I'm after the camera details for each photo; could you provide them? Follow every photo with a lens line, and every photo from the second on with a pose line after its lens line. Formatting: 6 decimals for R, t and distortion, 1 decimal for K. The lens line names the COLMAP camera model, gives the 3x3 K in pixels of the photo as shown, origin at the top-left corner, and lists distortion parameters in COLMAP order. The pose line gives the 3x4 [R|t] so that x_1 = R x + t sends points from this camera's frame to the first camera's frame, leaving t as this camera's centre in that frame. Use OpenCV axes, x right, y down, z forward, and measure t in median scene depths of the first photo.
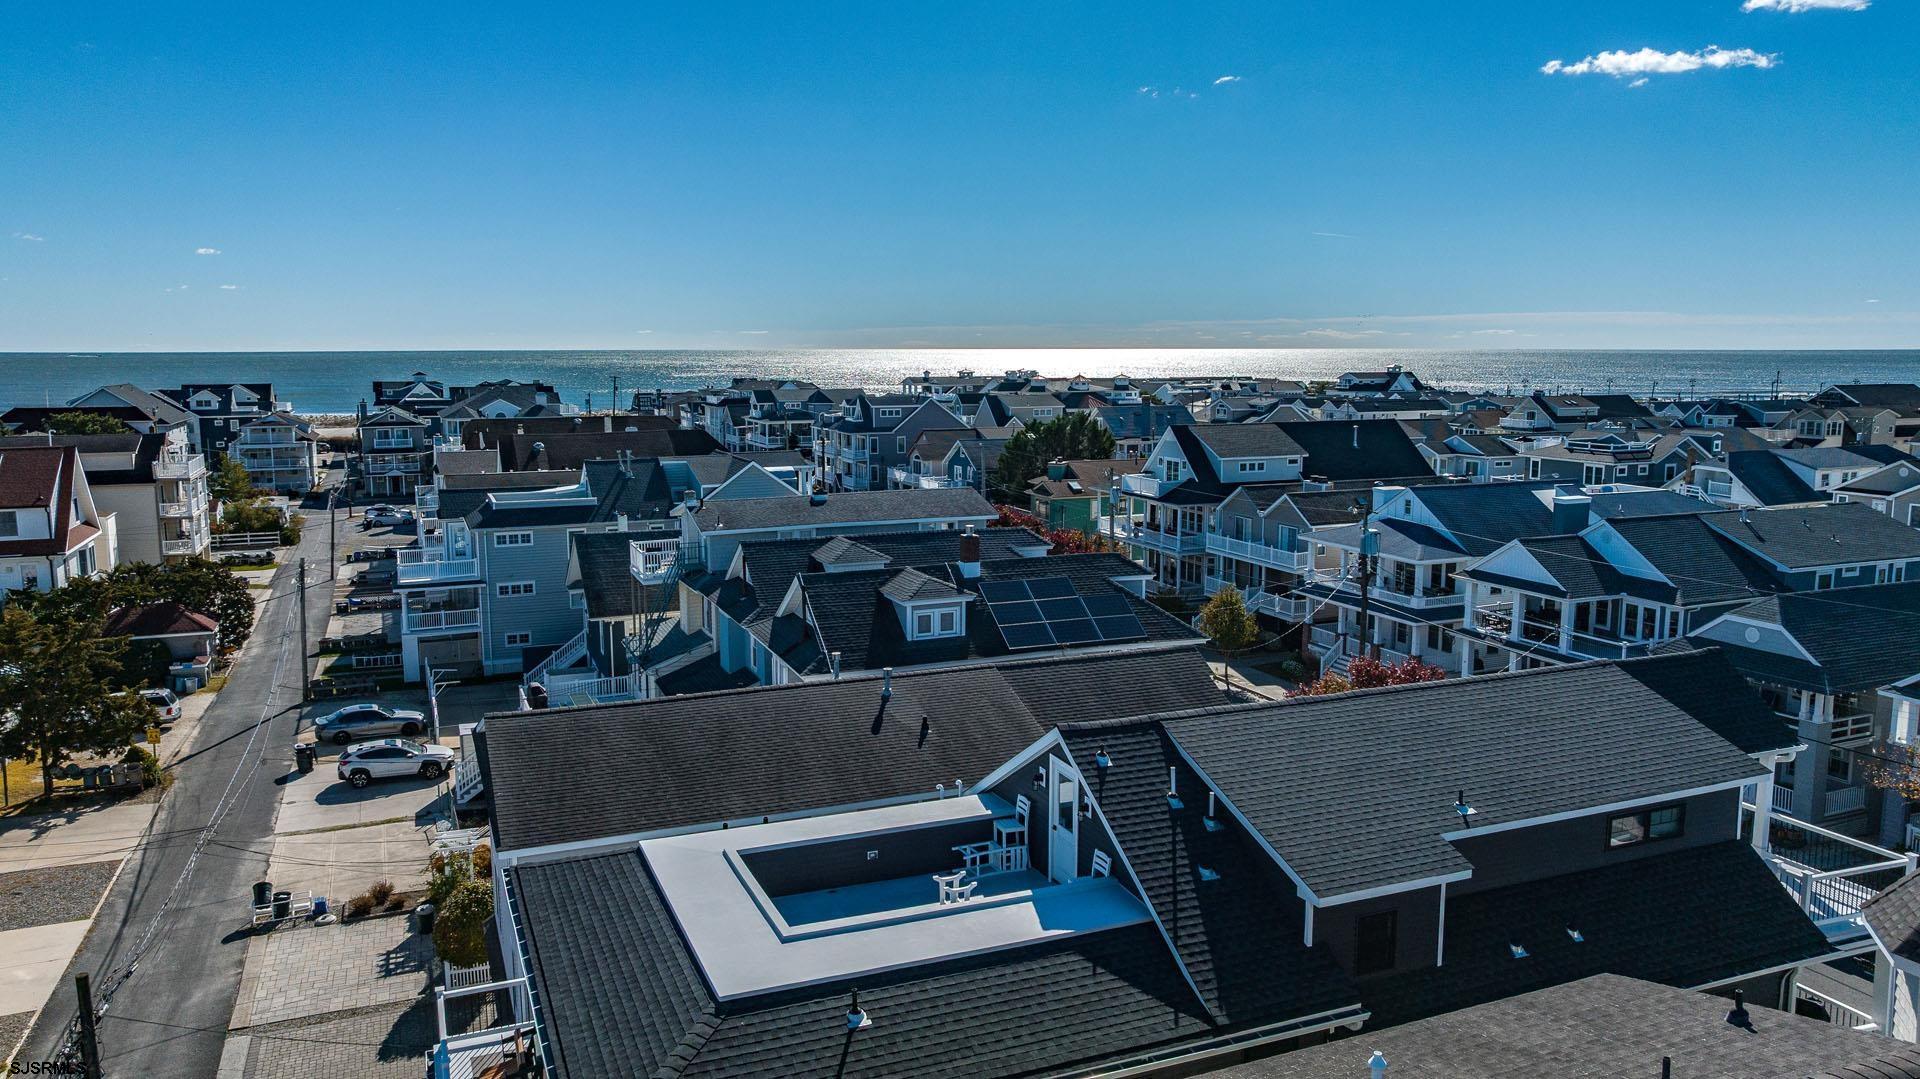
lens RADIAL K [[1354.4, 0, 963.6], [0, 1354.4, 548.6], [0, 0, 1]] dist [-0.016059, -0.001827]
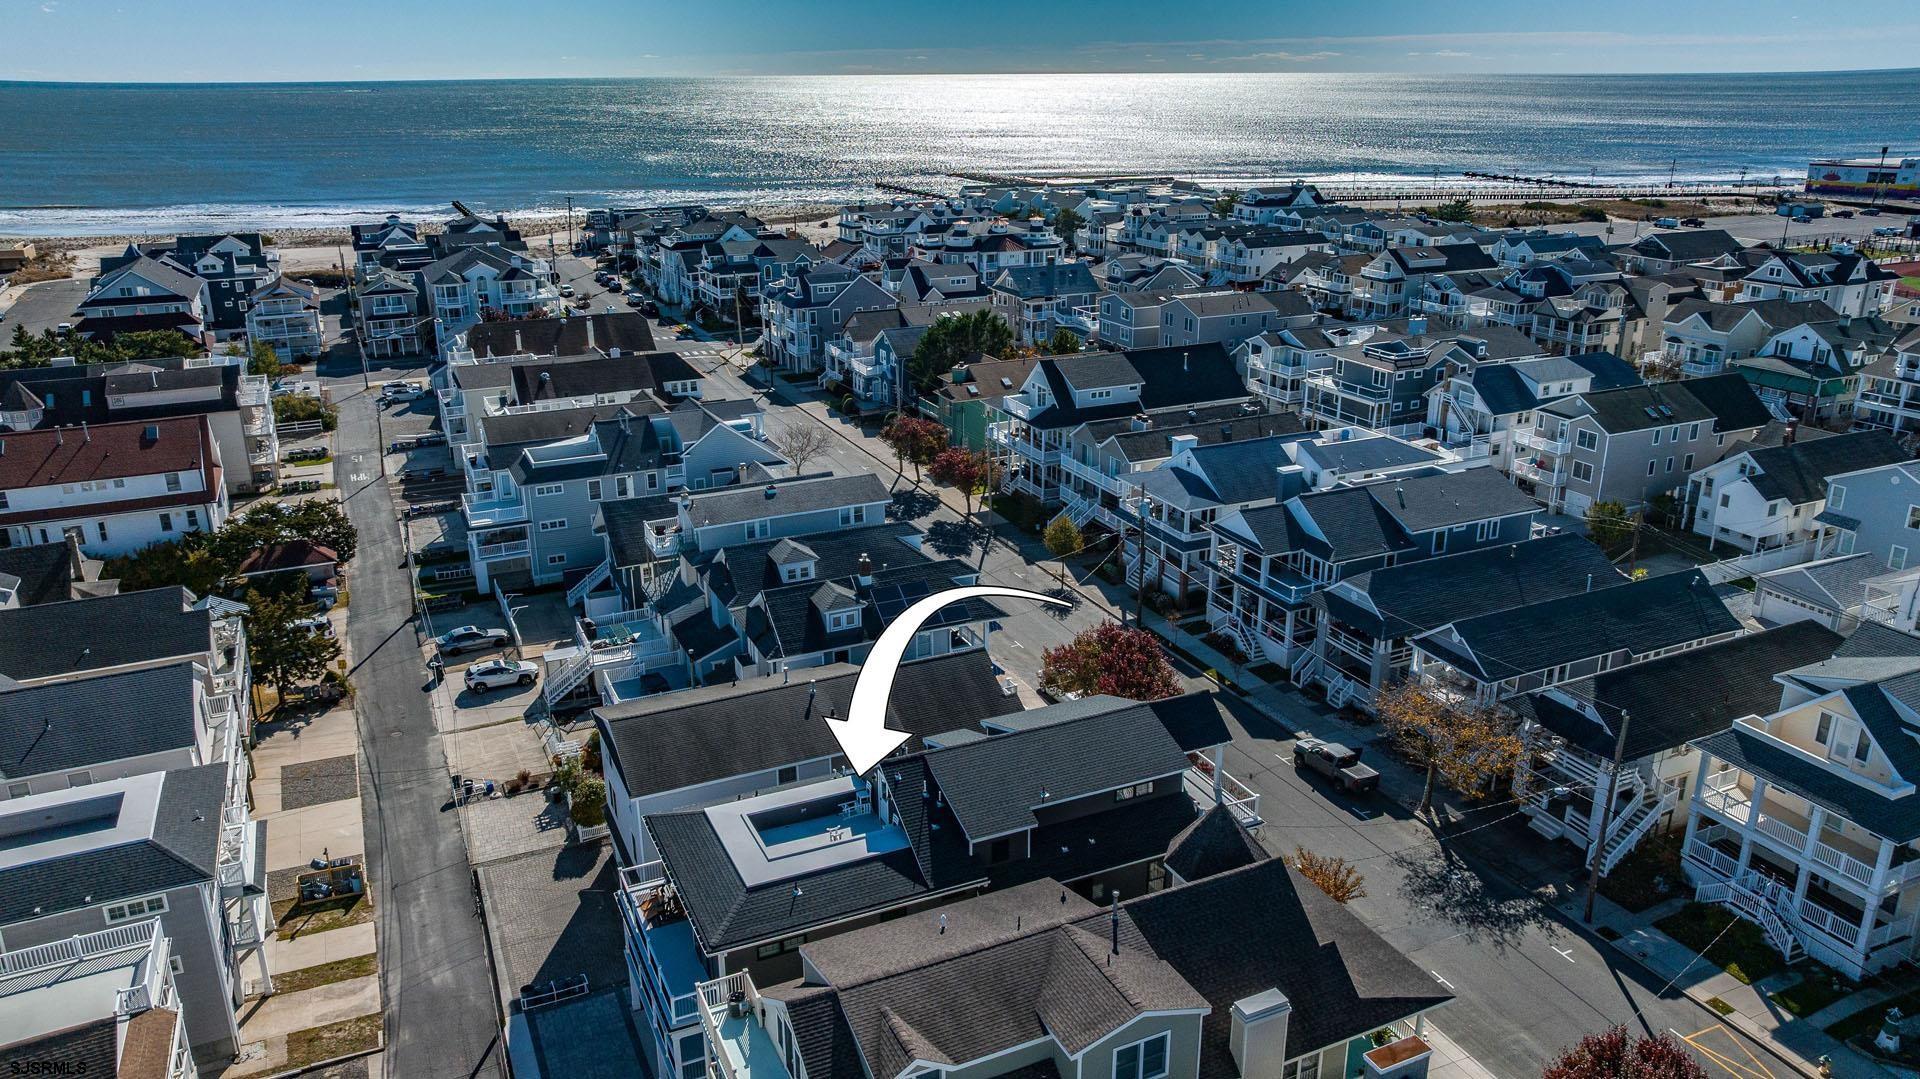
lens RADIAL K [[1354.4, 0, 963.6], [0, 1354.4, 548.6], [0, 0, 1]] dist [-0.016059, -0.001827]
pose [[0.999307, -0.016785, 0.033210, 0.047415], [0.010129, 0.981483, 0.191283, -0.226243], [-0.035806, -0.190814, 0.980973, -0.416319]]
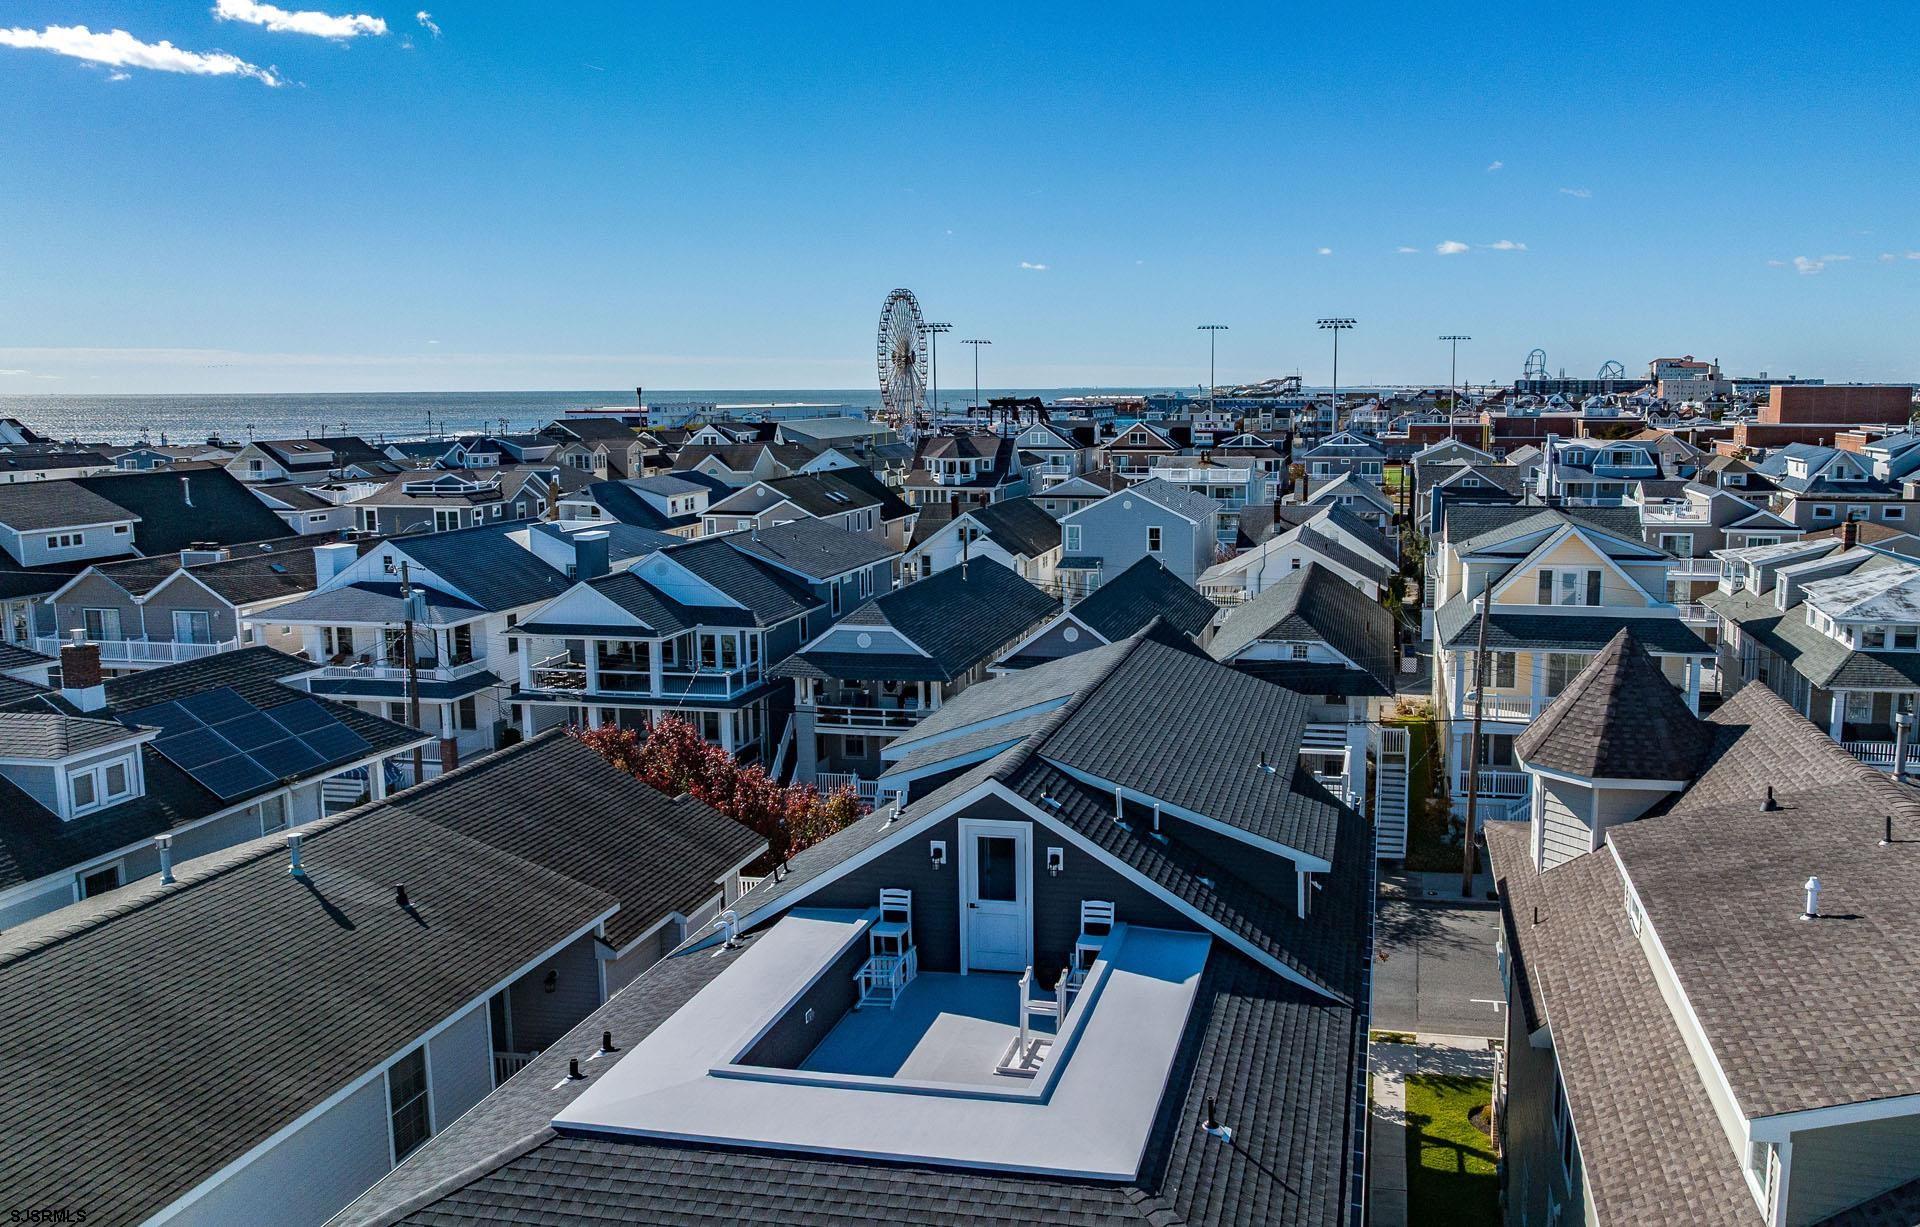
lens RADIAL K [[1542.8, 0, 1099.9], [0, 1542.8, 617.4], [0, 0, 1]] dist [-0.015210, -0.002114]
pose [[0.551024, -0.125334, 0.825024, -0.215533], [0.126560, 0.989772, 0.065834, -0.006380], [-0.824837, 0.068138, 0.561250, 0.133897]]
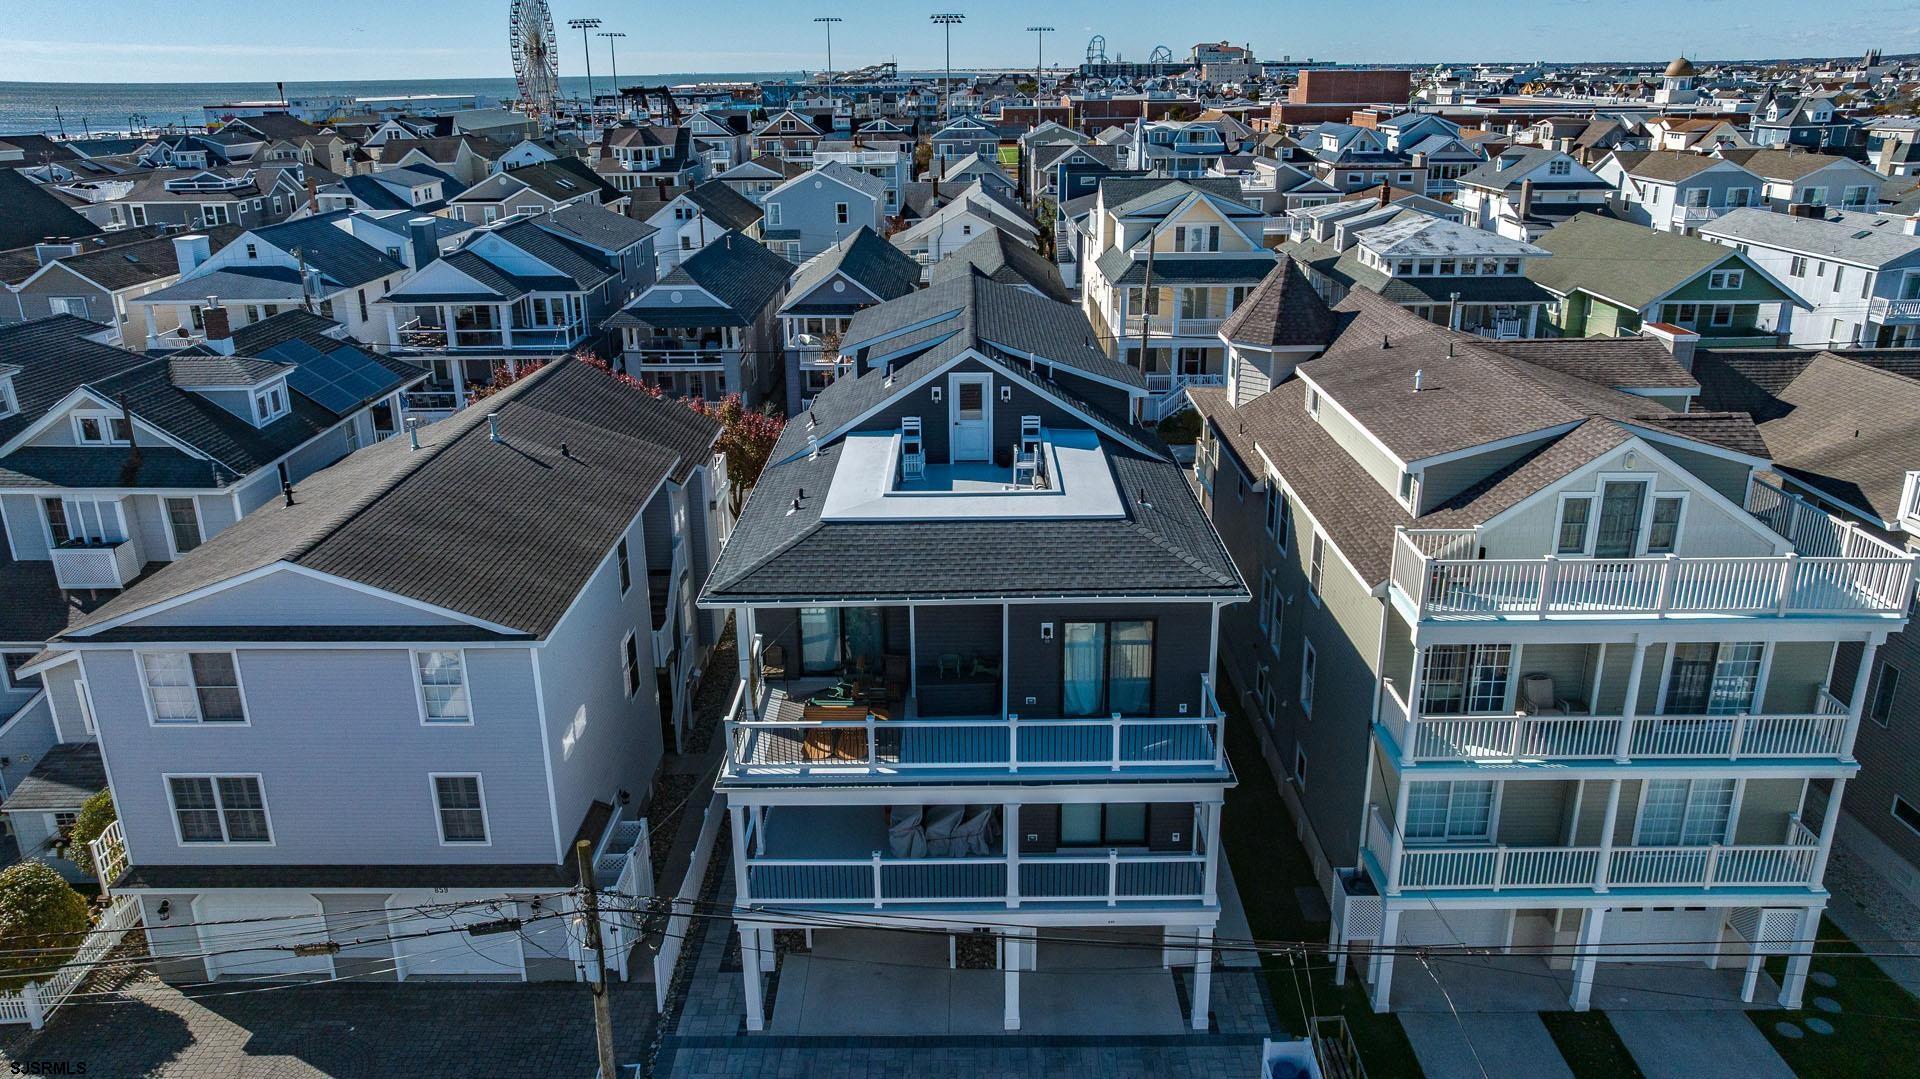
lens RADIAL K [[1354.4, 0, 963.6], [0, 1354.4, 548.6], [0, 0, 1]] dist [-0.016059, -0.001827]
pose [[0.388648, -0.312297, 0.866847, -0.406028], [0.147186, 0.949769, 0.276181, -0.020743], [-0.909554, 0.020251, 0.415091, 0.135633]]
